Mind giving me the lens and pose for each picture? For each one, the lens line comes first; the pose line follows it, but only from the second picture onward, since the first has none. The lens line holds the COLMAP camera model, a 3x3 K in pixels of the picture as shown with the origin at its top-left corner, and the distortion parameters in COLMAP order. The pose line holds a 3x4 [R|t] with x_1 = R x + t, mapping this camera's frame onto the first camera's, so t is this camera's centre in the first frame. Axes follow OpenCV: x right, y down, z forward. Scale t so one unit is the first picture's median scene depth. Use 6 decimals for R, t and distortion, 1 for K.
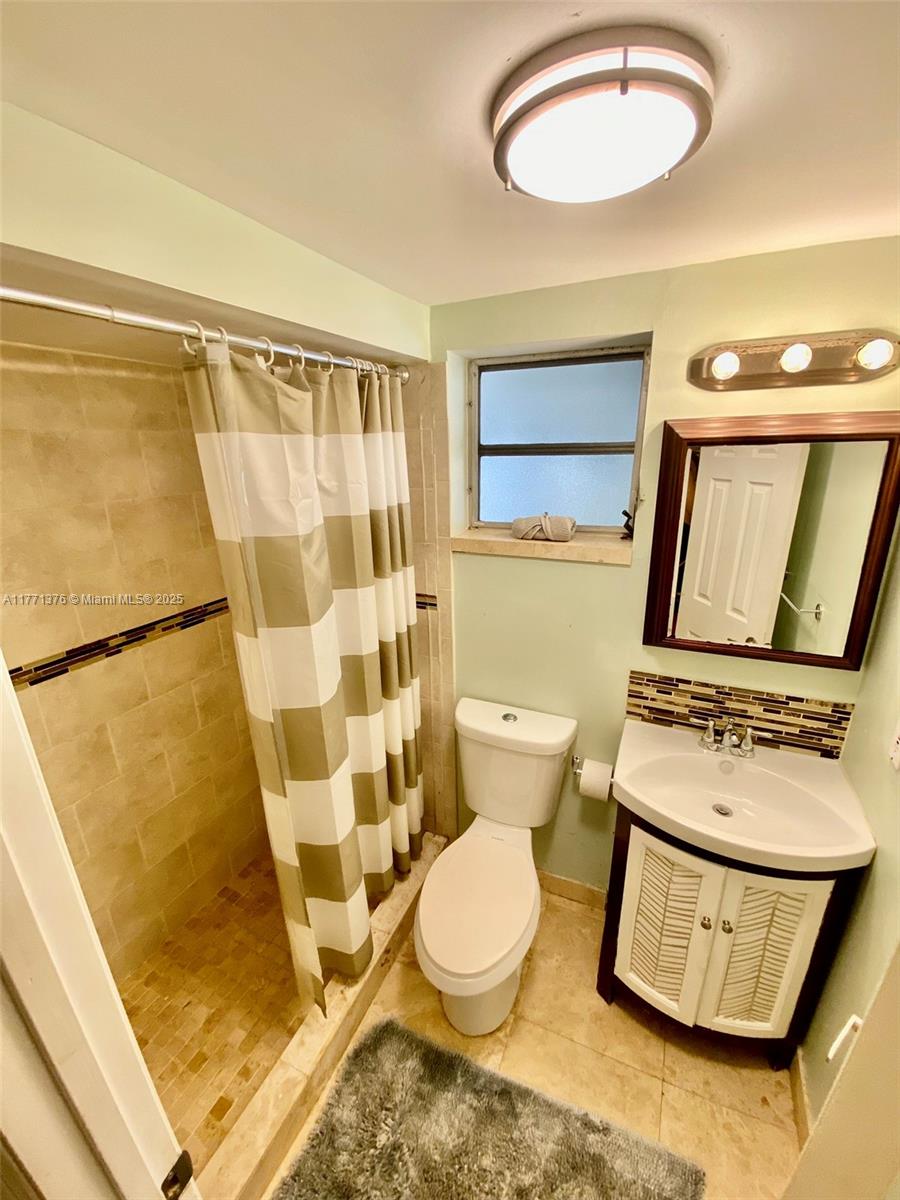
lens RADIAL K [[492.9, 0, 453.2], [0, 492.9, 608.8], [0, 0, 1]] dist [0.003190, 0.000024]
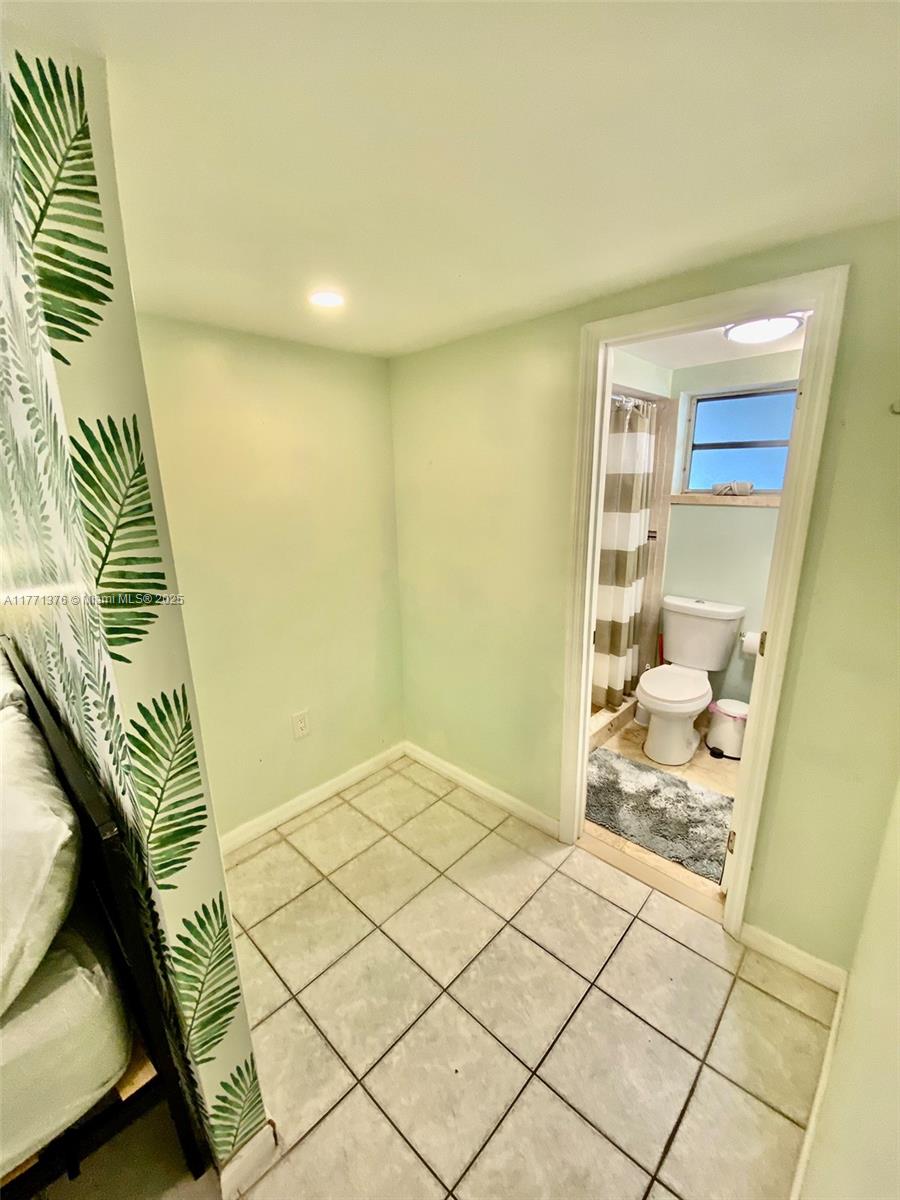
lens RADIAL K [[488.4, 0, 448.4], [0, 488.4, 598.3], [0, 0, 1]] dist [-0.001952, -0.000052]
pose [[0.946943, 0.086181, -0.309632, -0.187334], [-0.104312, 0.993638, -0.042455, 0.375449], [0.304003, 0.072501, 0.949908, -0.862095]]
